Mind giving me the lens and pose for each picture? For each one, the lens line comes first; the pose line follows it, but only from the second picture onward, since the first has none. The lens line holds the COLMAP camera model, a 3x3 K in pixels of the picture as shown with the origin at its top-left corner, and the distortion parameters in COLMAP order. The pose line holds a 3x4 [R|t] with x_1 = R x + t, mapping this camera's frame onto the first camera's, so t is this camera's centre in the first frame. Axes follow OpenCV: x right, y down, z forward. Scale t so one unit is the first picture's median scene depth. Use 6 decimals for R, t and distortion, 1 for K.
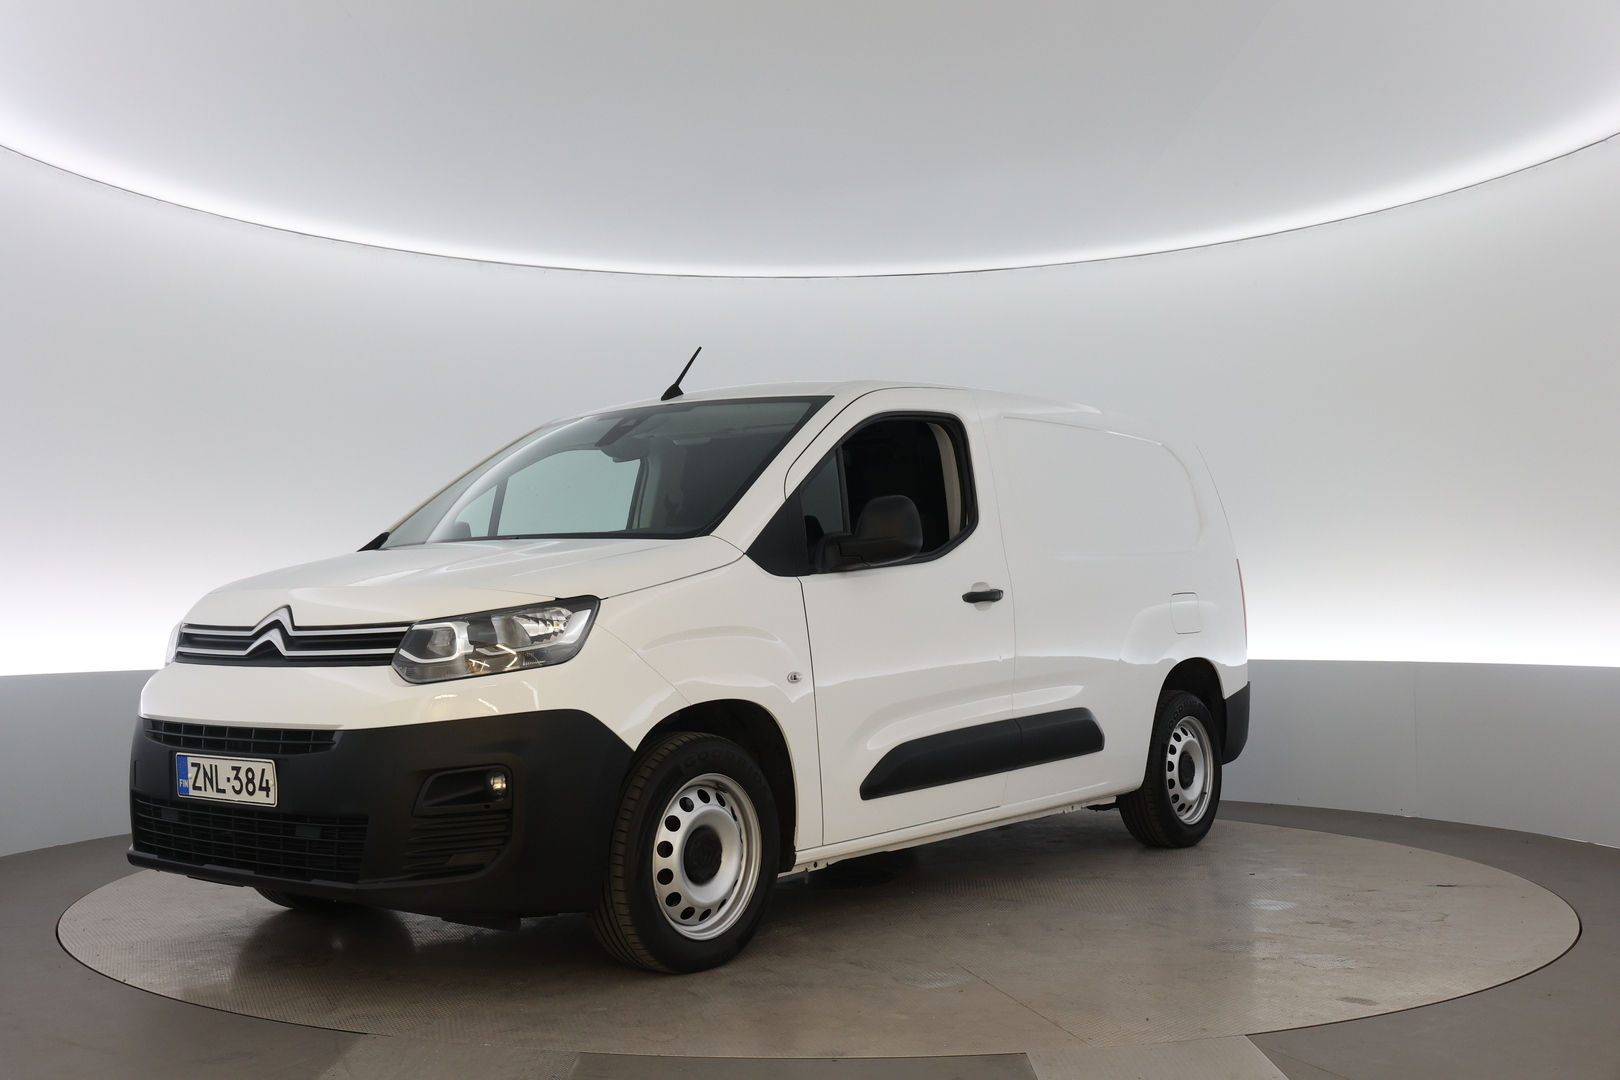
lens RADIAL K [[1777.1, 0, 809.1], [0, 1777.1, 540.9], [0, 0, 1]] dist [0.108536, 0.000000]
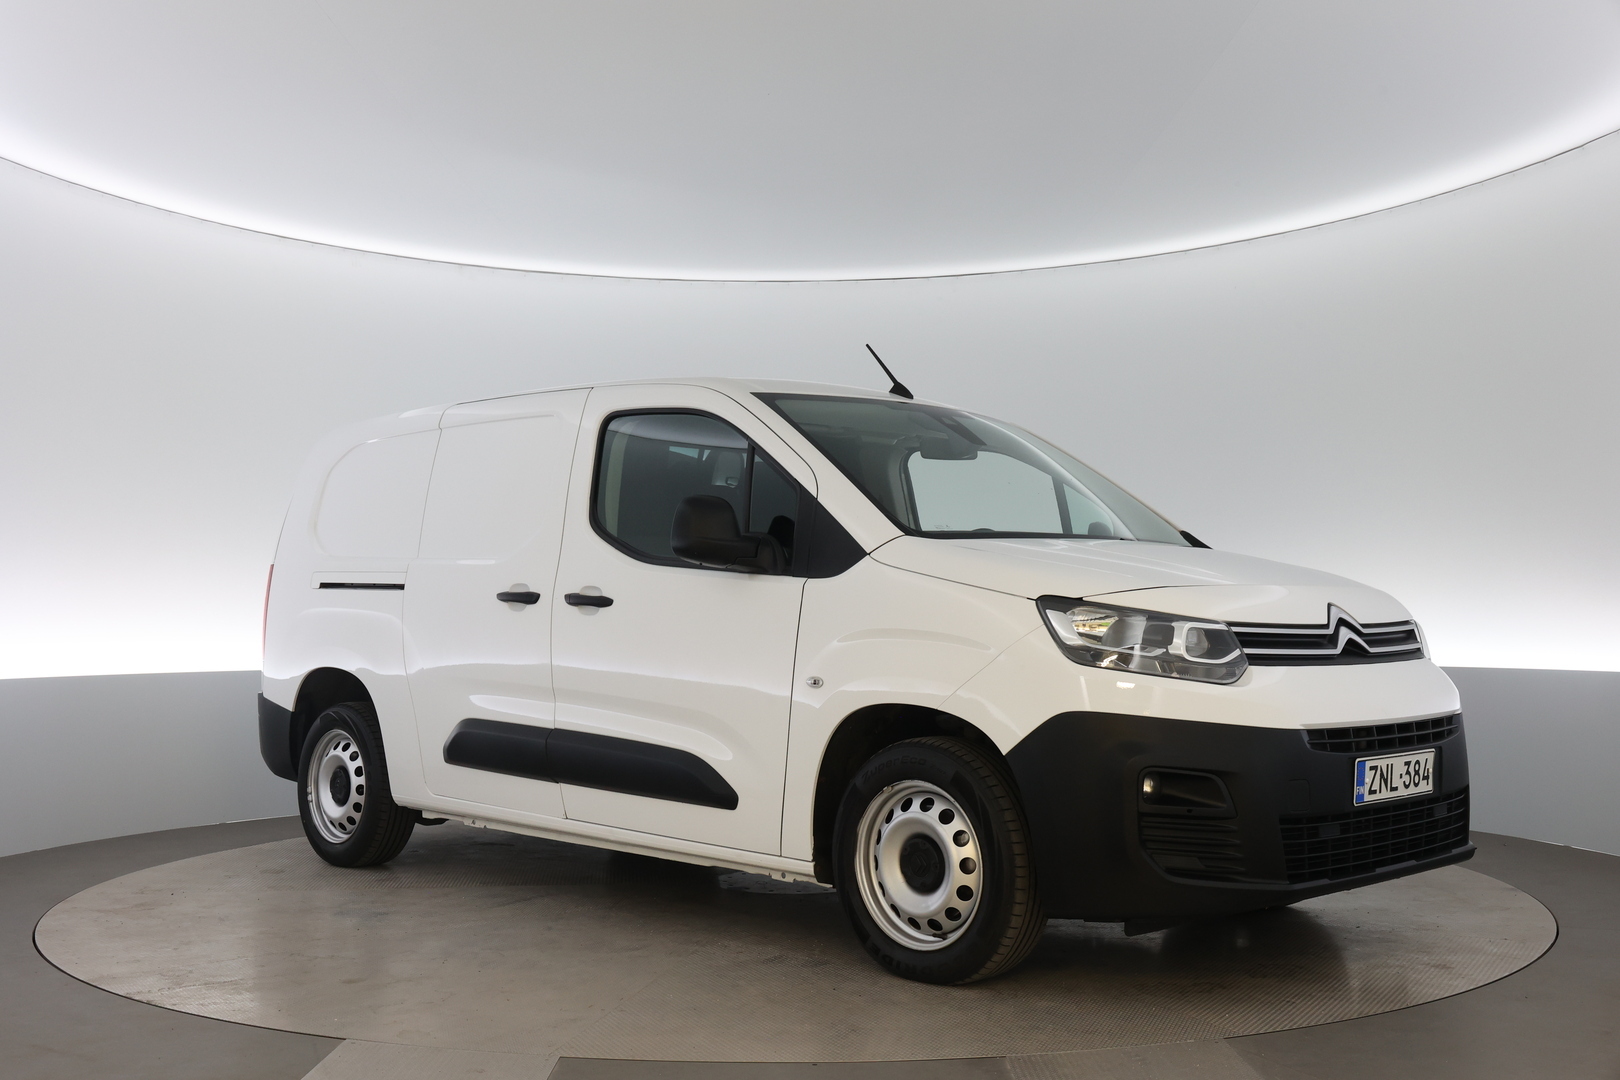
lens RADIAL K [[1777.1, 0, 804.6], [0, 1777.1, 543.8], [0, 0, 1]] dist [0.108536, 0.000000]
pose [[0.999961, 0.000390, 0.008858, -0.136379], [-0.000385, 1.000000, -0.000670, 0.001316], [-0.008858, 0.000666, 0.999961, 0.009869]]
